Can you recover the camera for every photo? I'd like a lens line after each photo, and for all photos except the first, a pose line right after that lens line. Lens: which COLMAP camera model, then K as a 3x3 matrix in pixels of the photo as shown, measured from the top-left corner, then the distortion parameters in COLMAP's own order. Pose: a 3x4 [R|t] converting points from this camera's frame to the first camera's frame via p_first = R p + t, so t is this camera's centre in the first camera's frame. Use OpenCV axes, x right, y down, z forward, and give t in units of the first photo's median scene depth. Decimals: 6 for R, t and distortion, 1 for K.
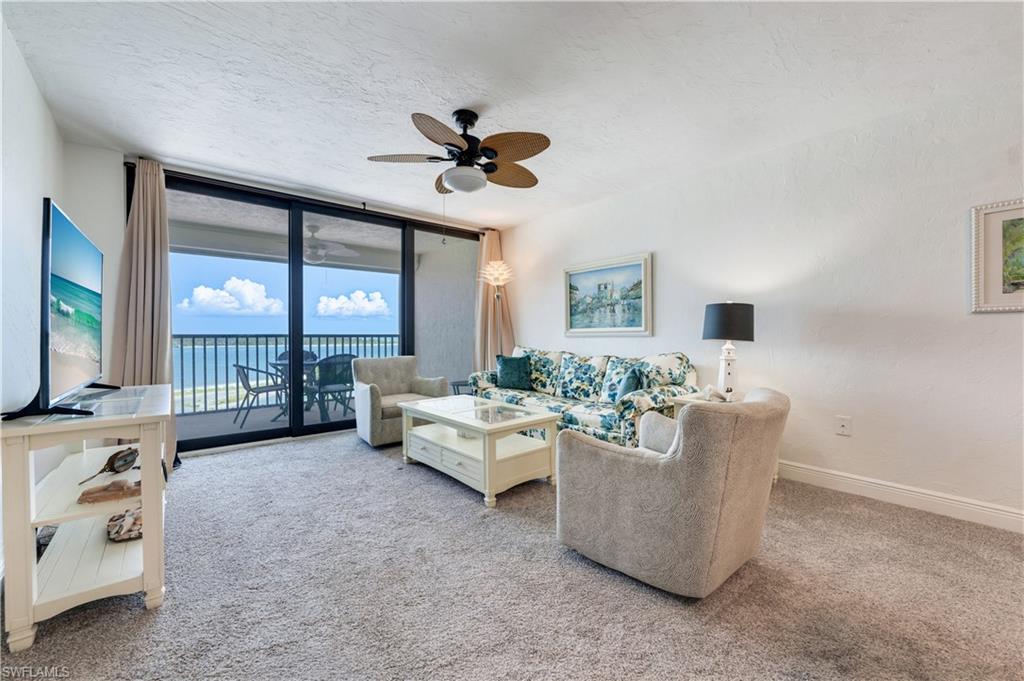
lens RADIAL K [[414.0, 0, 516.2], [0, 414.0, 340.0], [0, 0, 1]] dist [0.000936, -0.000087]
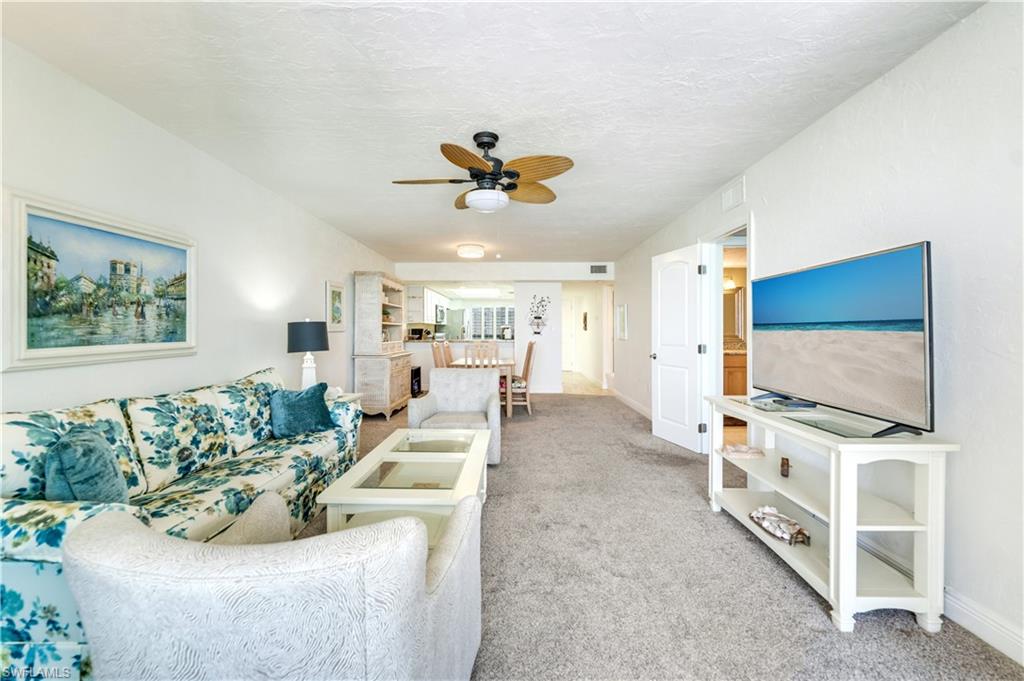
lens RADIAL K [[421.9, 0, 512.4], [0, 421.9, 331.1], [0, 0, 1]] dist [-0.000356, 0.000025]
pose [[-0.751420, -0.000275, 0.659825, -0.559918], [0.011800, 0.999834, 0.013854, -0.051320], [-0.659719, 0.018196, -0.751292, 1.141989]]
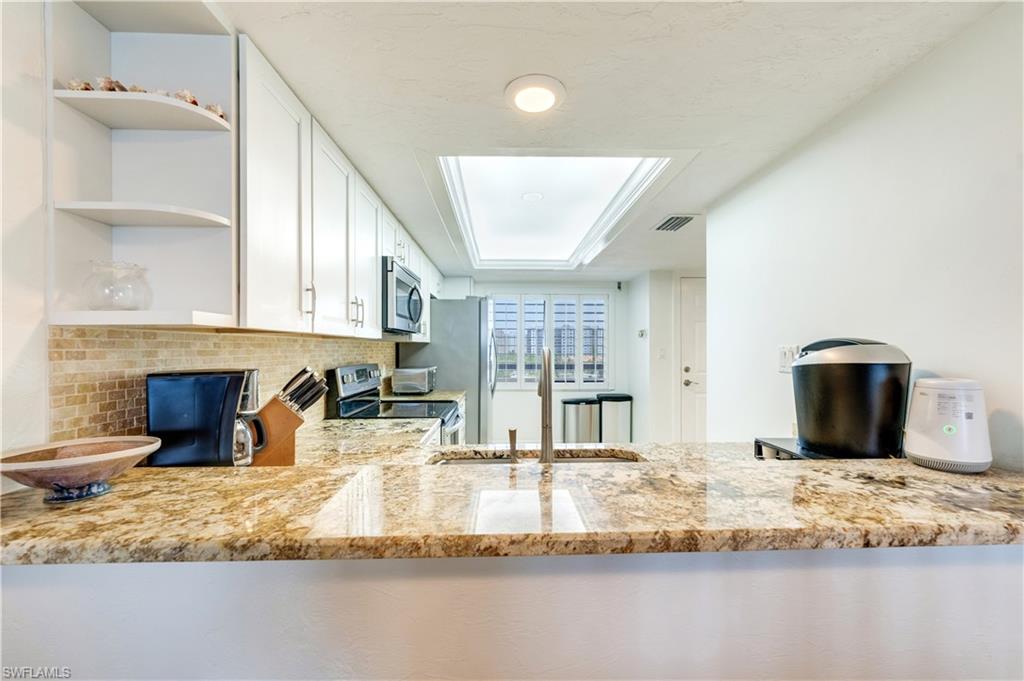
lens RADIAL K [[414.0, 0, 516.2], [0, 414.0, 340.0], [0, 0, 1]] dist [0.000936, -0.000087]
pose [[-0.778373, 0.011234, 0.627702, 0.890800], [0.008303, 0.999937, -0.007600, -0.055997], [-0.627747, -0.000703, -0.778417, -0.077538]]
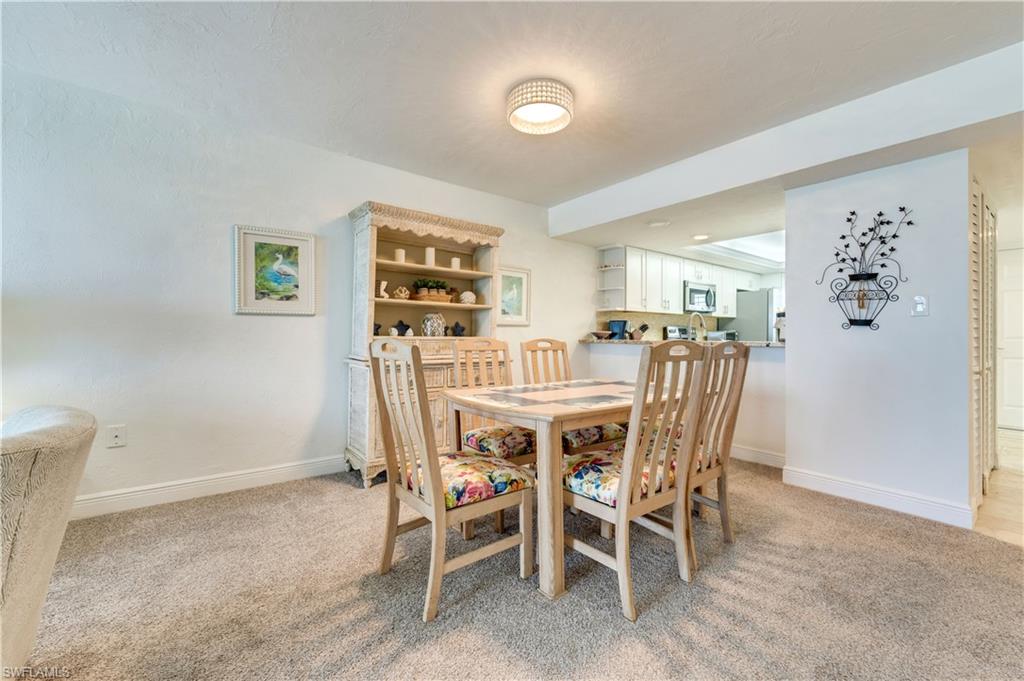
lens RADIAL K [[418.4, 0, 515.0], [0, 418.4, 335.3], [0, 0, 1]] dist [0.000560, -0.000021]
pose [[0.055908, 0.001073, 0.998435, -0.028785], [0.009102, 0.999957, -0.001585, 0.002945], [-0.998394, 0.009176, 0.055896, 0.079694]]
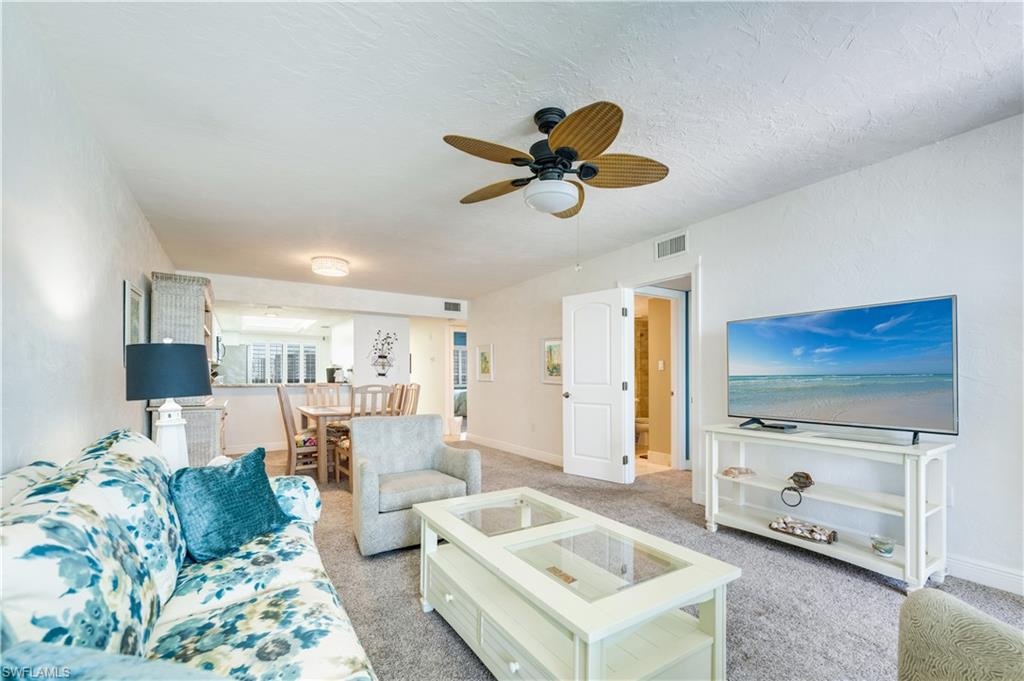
lens RADIAL K [[426.8, 0, 516.3], [0, 426.8, 373.5], [0, 0, 1]] dist [0.001991, 0.000143]
pose [[-0.990438, 0.001881, 0.137946, -0.111723], [0.003188, 0.999952, 0.009253, -0.032199], [-0.137922, 0.009604, -0.990397, 1.205978]]
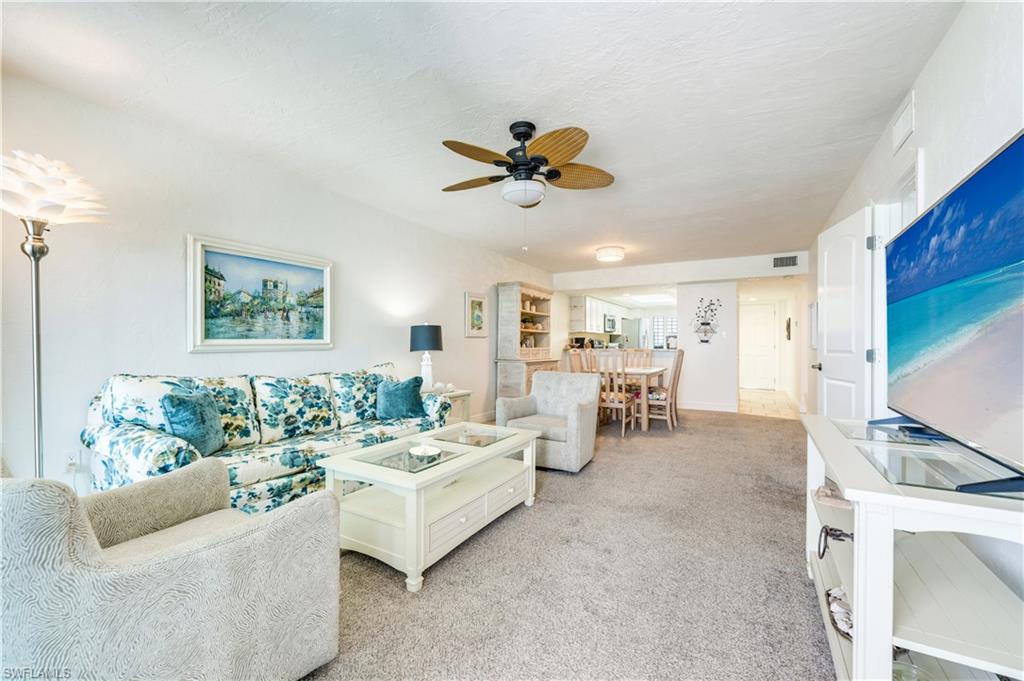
lens RADIAL K [[415.4, 0, 513.6], [0, 415.4, 344.8], [0, 0, 1]] dist [0.001892, 0.000093]
pose [[-0.336656, -0.001494, 0.941627, -0.686763], [0.012550, 0.999903, 0.006074, -0.019339], [-0.941544, 0.013862, -0.336605, 0.891477]]
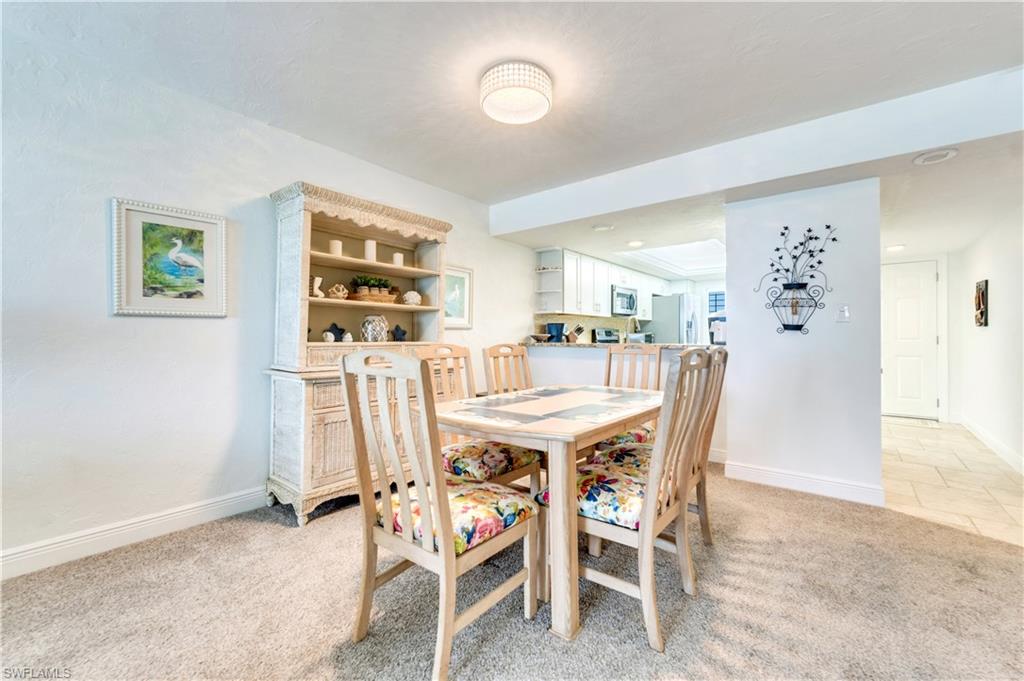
lens RADIAL K [[418.1, 0, 516.6], [0, 418.1, 334.8], [0, 0, 1]] dist [-0.001858, 0.000346]
pose [[-0.179297, 0.003305, 0.983789, 0.031716], [0.012908, 0.999916, -0.001007, -0.005903], [-0.983710, 0.012518, -0.179324, 0.177182]]
